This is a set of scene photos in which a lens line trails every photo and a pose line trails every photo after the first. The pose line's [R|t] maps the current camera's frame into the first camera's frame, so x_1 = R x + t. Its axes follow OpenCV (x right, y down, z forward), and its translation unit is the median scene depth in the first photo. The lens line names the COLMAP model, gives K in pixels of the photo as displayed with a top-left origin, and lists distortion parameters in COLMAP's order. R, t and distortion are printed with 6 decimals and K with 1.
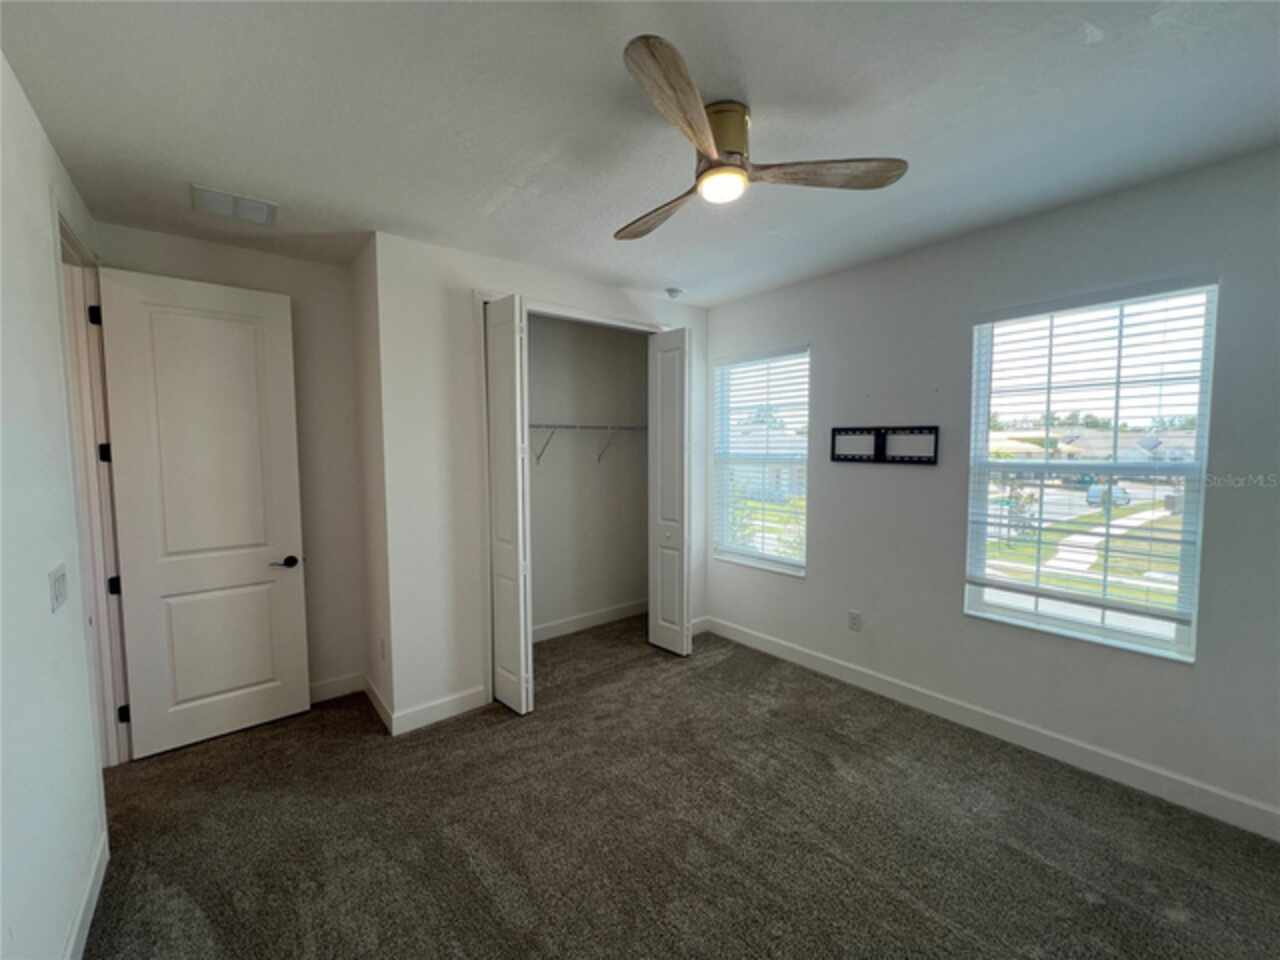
lens RADIAL K [[518.1, 0, 640.0], [0, 518.1, 480.0], [0, 0, 1]] dist [0.000521, -0.000072]
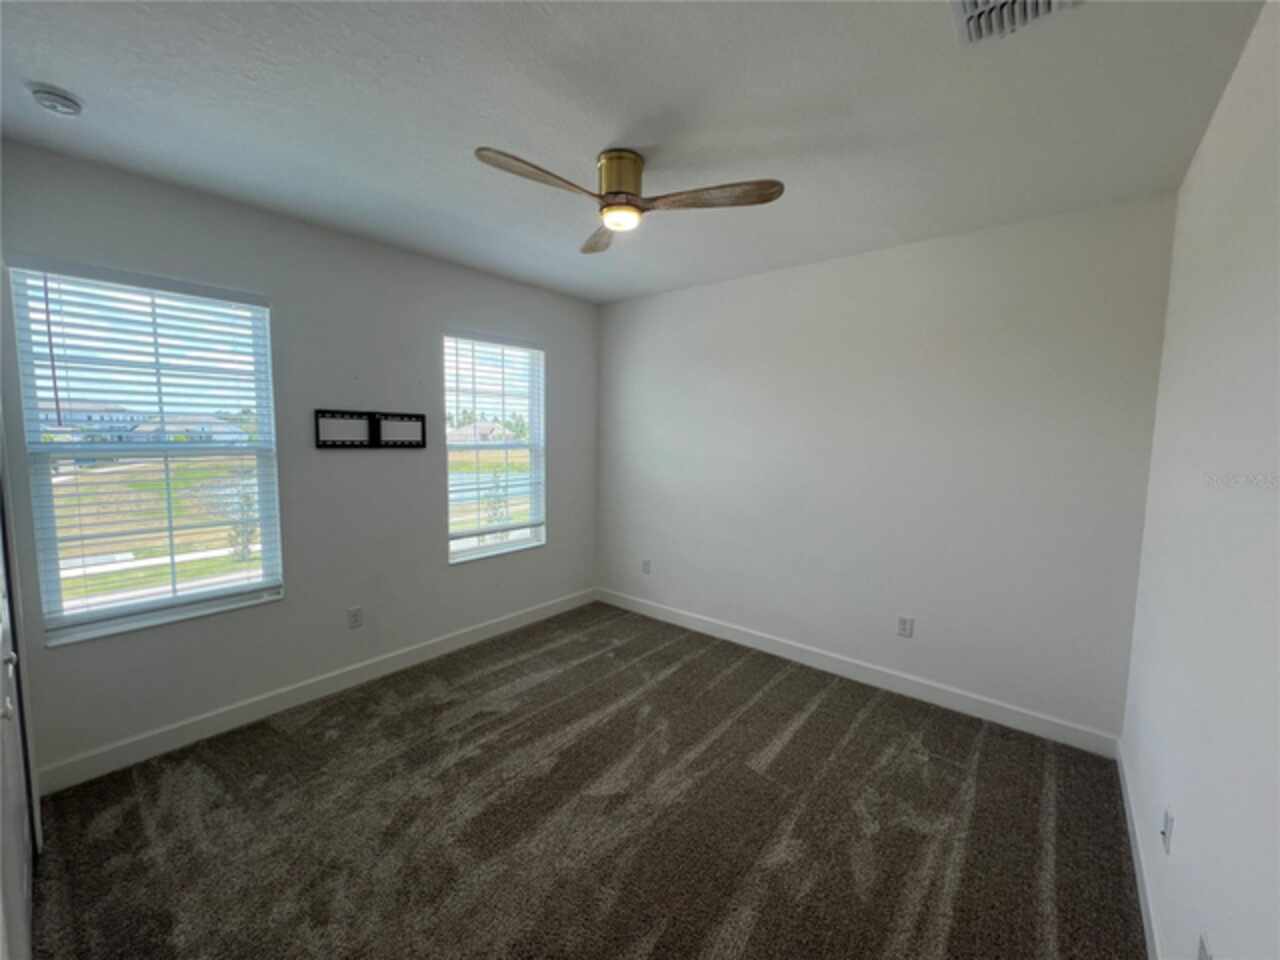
lens RADIAL K [[518.1, 0, 640.0], [0, 518.1, 480.0], [0, 0, 1]] dist [0.000521, -0.000072]
pose [[-0.197867, -0.093015, 0.975806, -0.646311], [0.049451, 0.993273, 0.104707, -0.054002], [-0.978981, 0.068973, -0.191937, 0.733292]]
